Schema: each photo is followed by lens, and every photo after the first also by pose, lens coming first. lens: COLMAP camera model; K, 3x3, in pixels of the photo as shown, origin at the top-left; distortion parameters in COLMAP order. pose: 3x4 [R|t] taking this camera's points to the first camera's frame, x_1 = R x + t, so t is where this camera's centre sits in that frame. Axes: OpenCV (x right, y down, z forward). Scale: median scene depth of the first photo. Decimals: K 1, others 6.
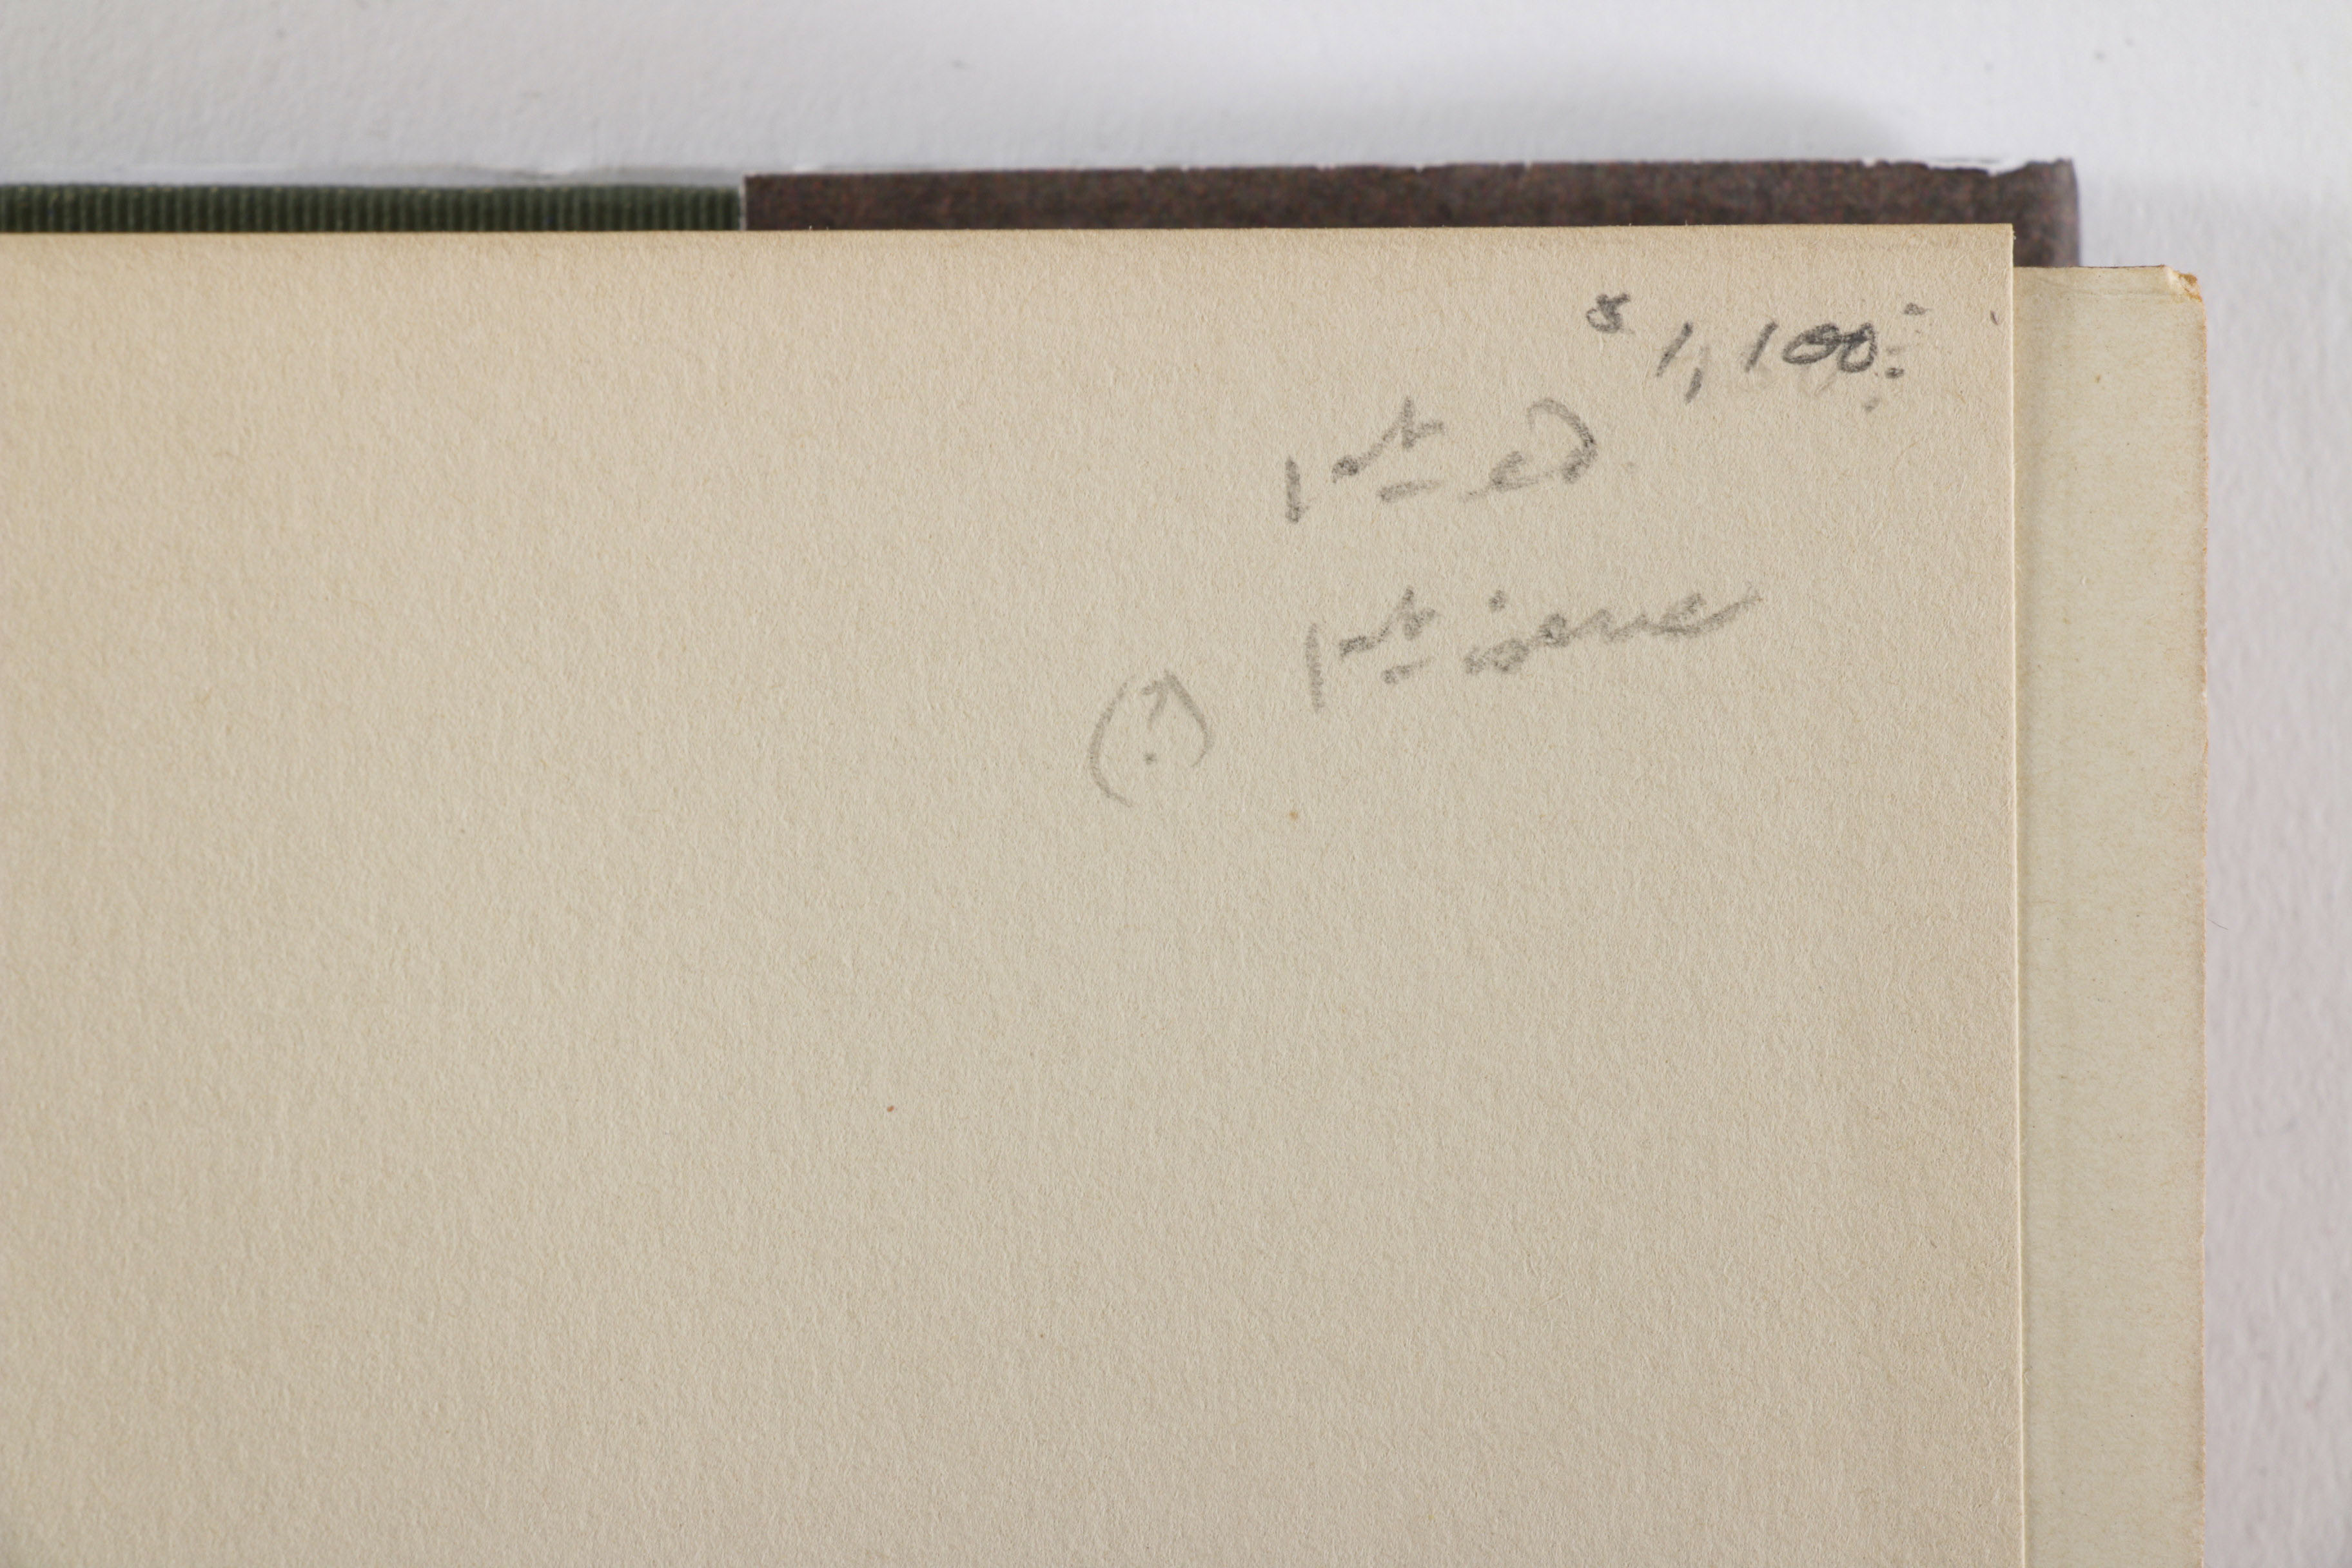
lens RADIAL K [[14749.3, 0, 1175.7], [0, 14749.3, 785.1], [0, 0, 1]] dist [0.305370, 0.000000]
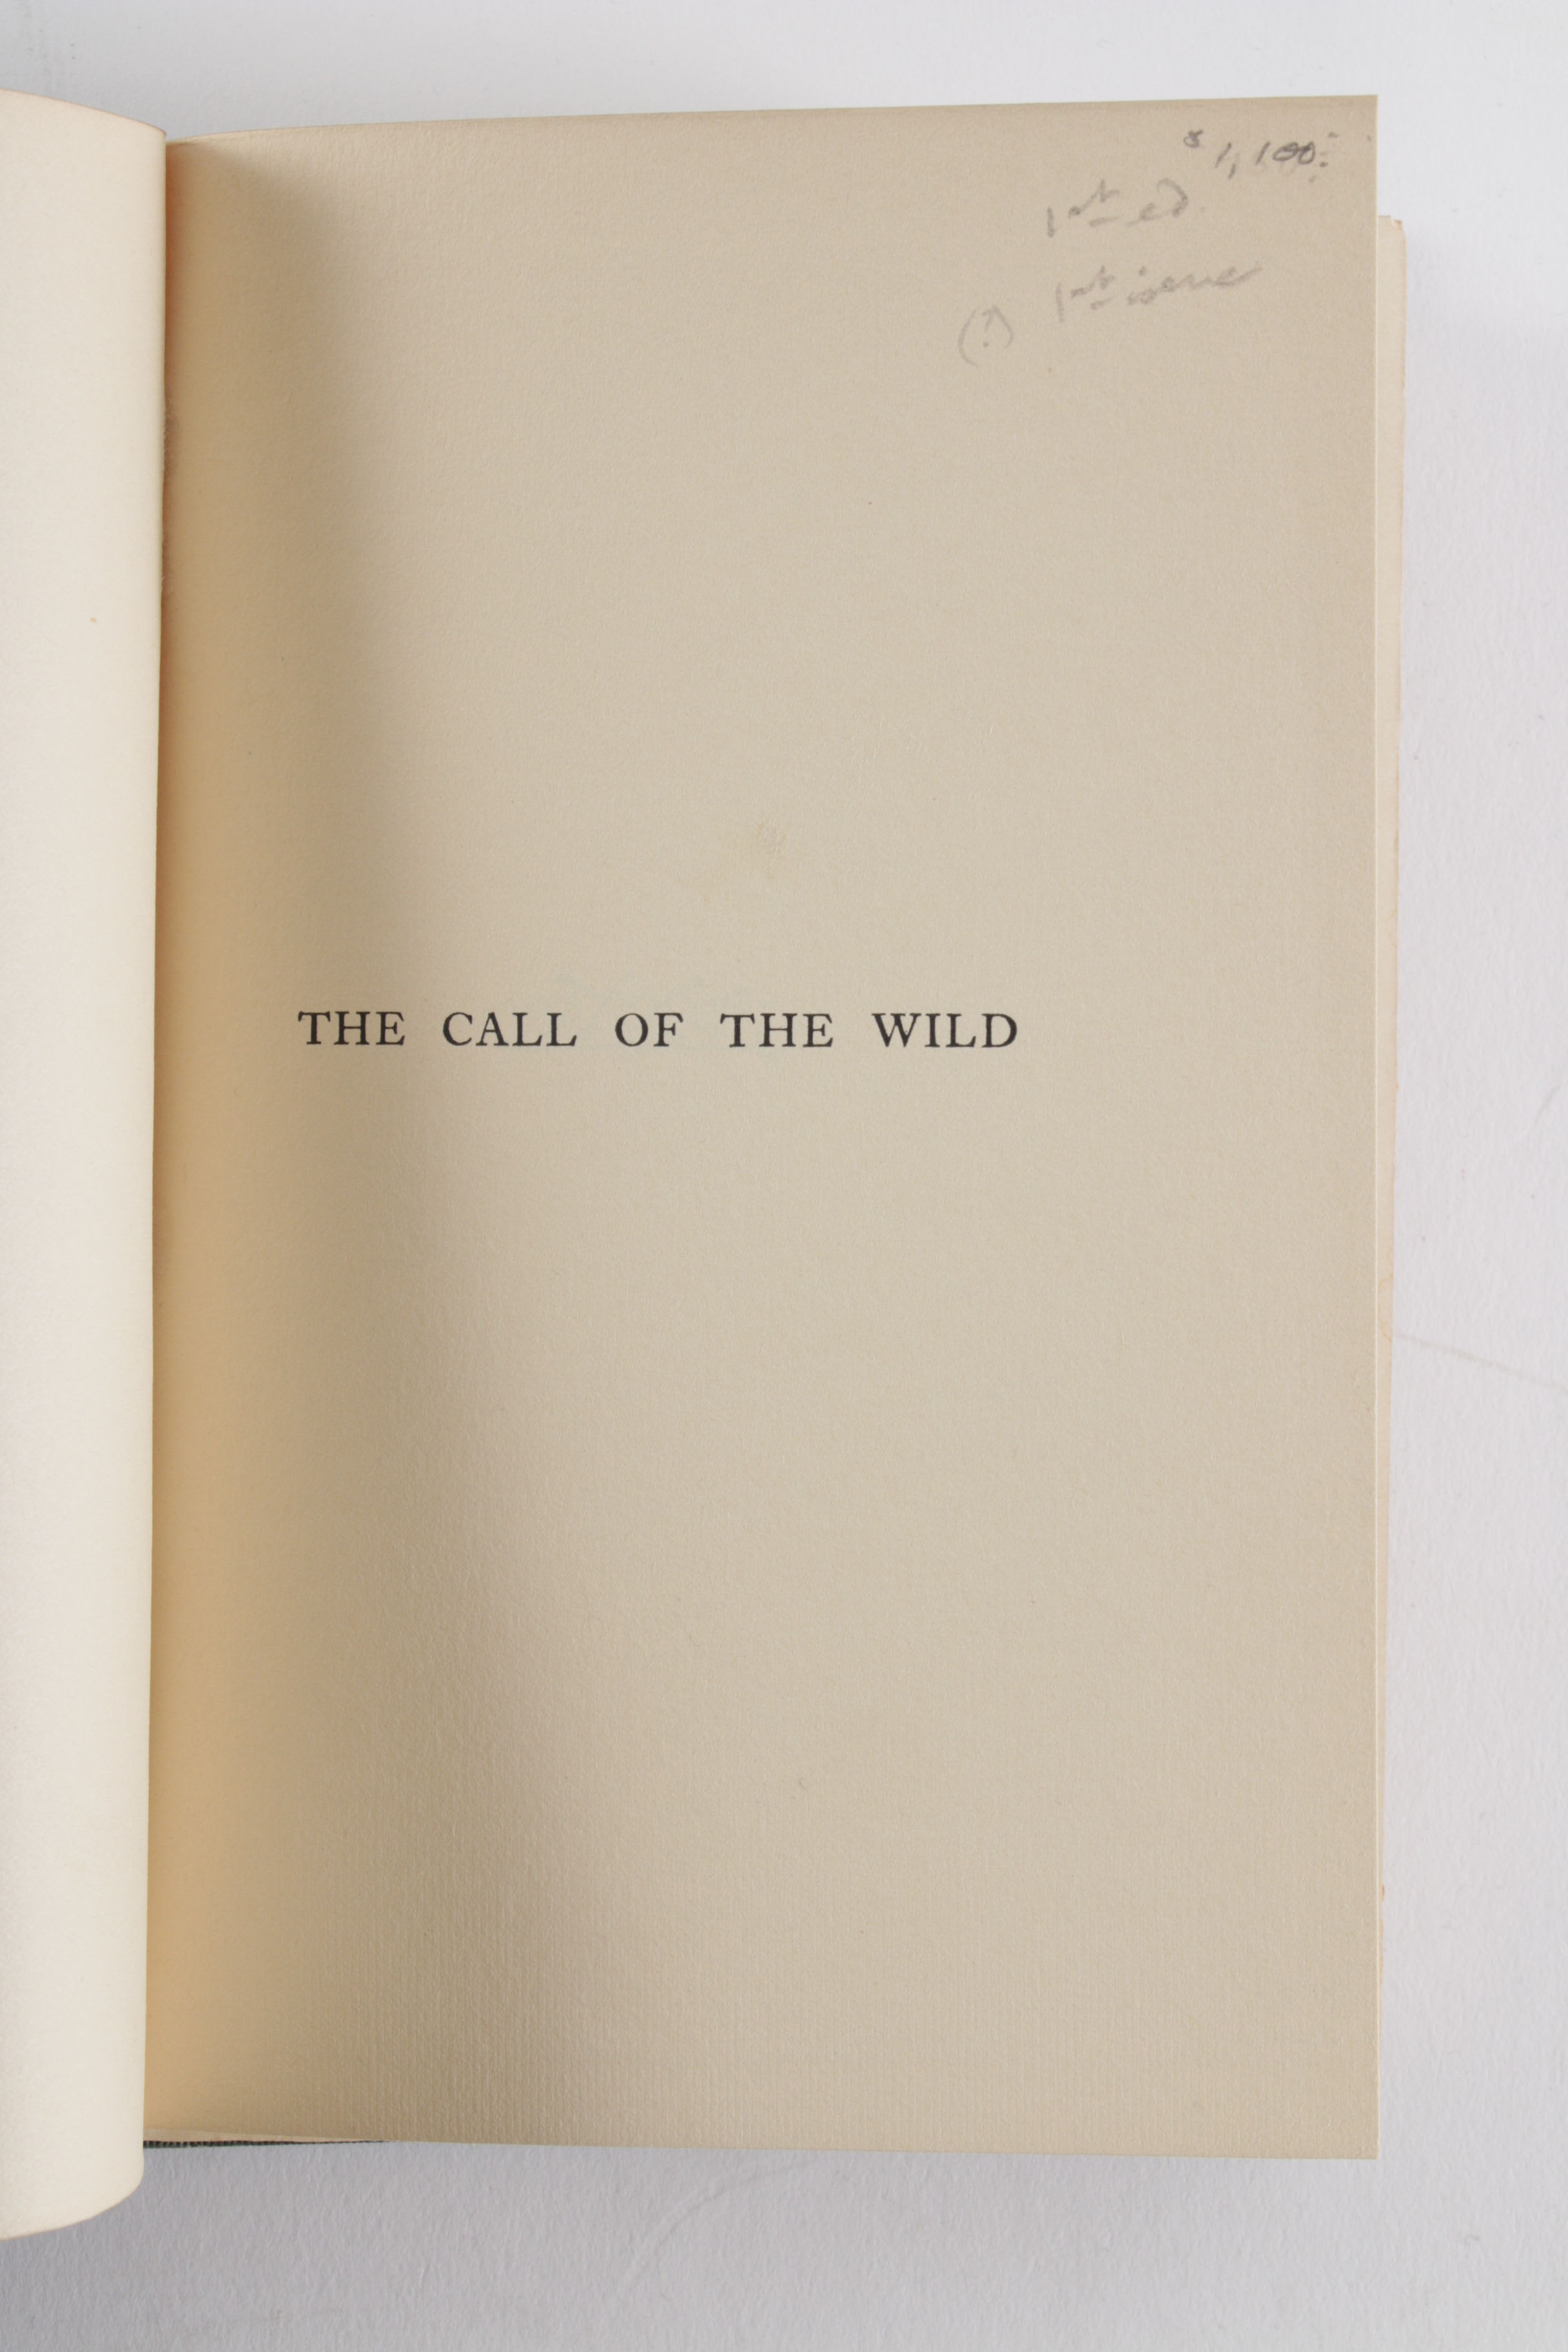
lens RADIAL K [[5381.8, 0, 784.1], [0, 5381.8, 1176.0], [0, 0, 1]] dist [-0.026281, 0.000000]
pose [[0.999390, 0.001796, -0.034872, -0.003659], [0.002567, 0.992193, 0.124683, 0.021606], [0.034823, -0.124696, 0.991584, 0.178054]]
